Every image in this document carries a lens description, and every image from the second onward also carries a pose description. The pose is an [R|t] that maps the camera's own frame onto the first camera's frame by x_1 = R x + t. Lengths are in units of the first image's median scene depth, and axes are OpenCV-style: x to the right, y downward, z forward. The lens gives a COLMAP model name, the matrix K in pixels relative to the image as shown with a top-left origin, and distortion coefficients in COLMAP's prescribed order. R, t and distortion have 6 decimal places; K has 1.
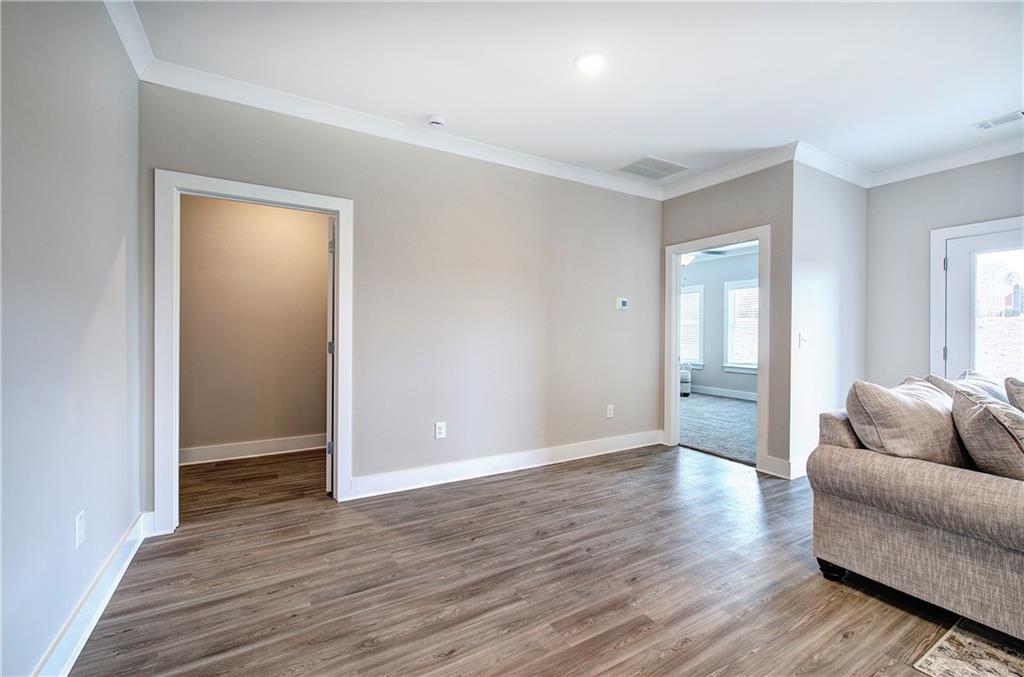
lens RADIAL K [[433.2, 0, 513.4], [0, 433.2, 337.8], [0, 0, 1]] dist [-0.001745, -0.000190]
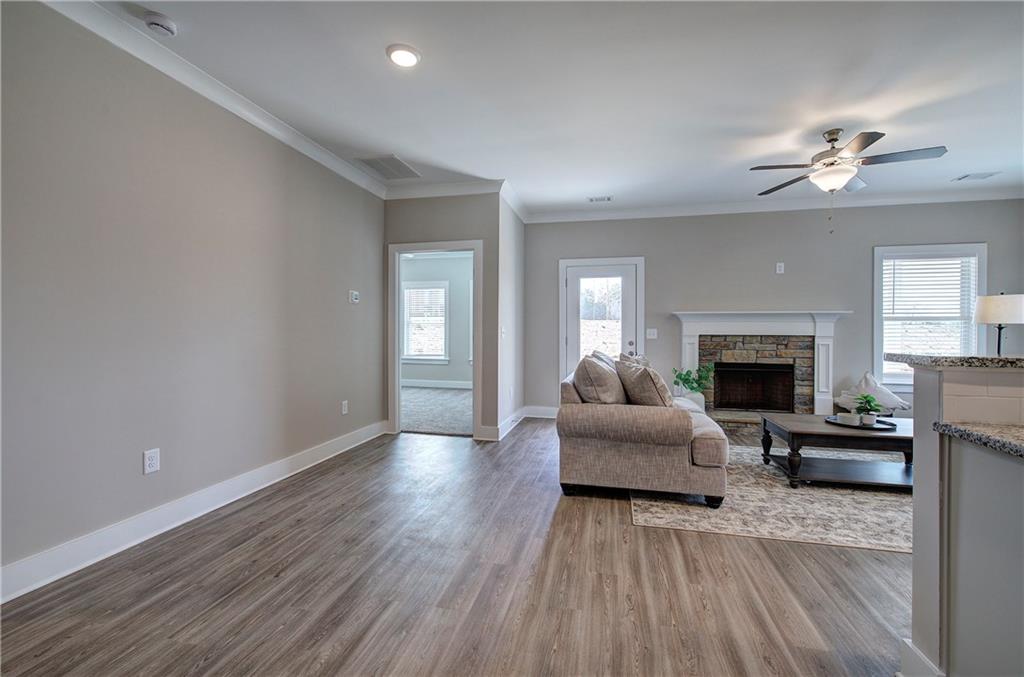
lens RADIAL K [[433.2, 0, 513.4], [0, 433.2, 337.8], [0, 0, 1]] dist [-0.001745, -0.000190]
pose [[0.685503, -0.011617, 0.727977, -0.377418], [0.004925, 0.999924, 0.011318, 0.008957], [-0.728053, -0.004173, 0.685508, 0.117439]]
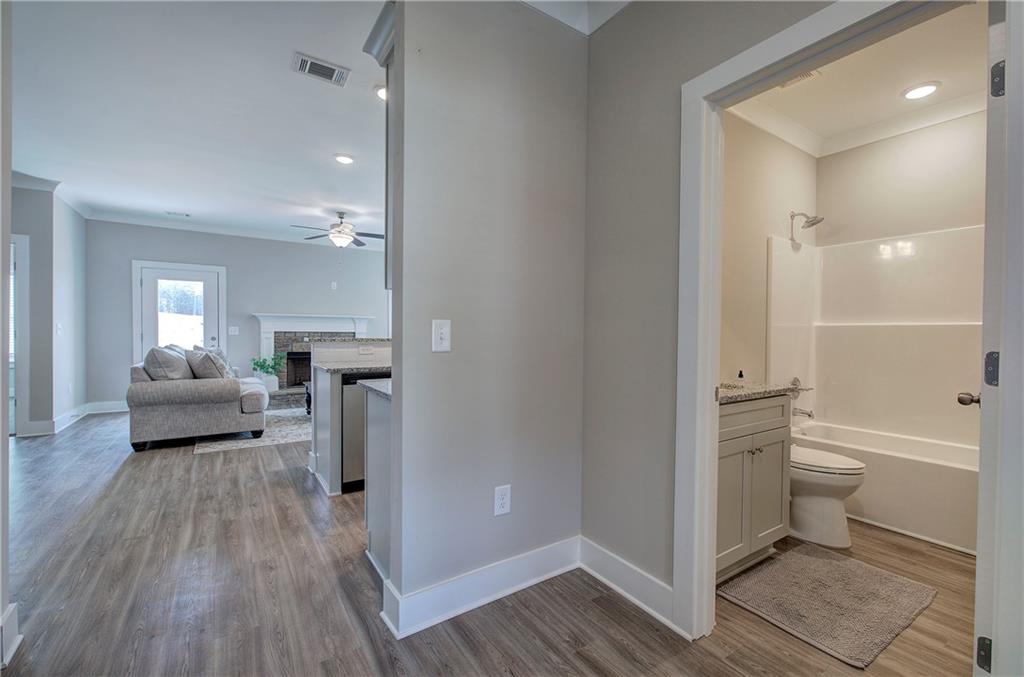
lens RADIAL K [[434.7, 0, 518.6], [0, 434.7, 338.1], [0, 0, 1]] dist [-0.002428, -0.000549]
pose [[-0.064582, -0.018134, 0.997748, -1.090424], [-0.000019, 0.999835, 0.018170, 0.014578], [-0.997912, 0.001154, -0.064572, -0.472876]]
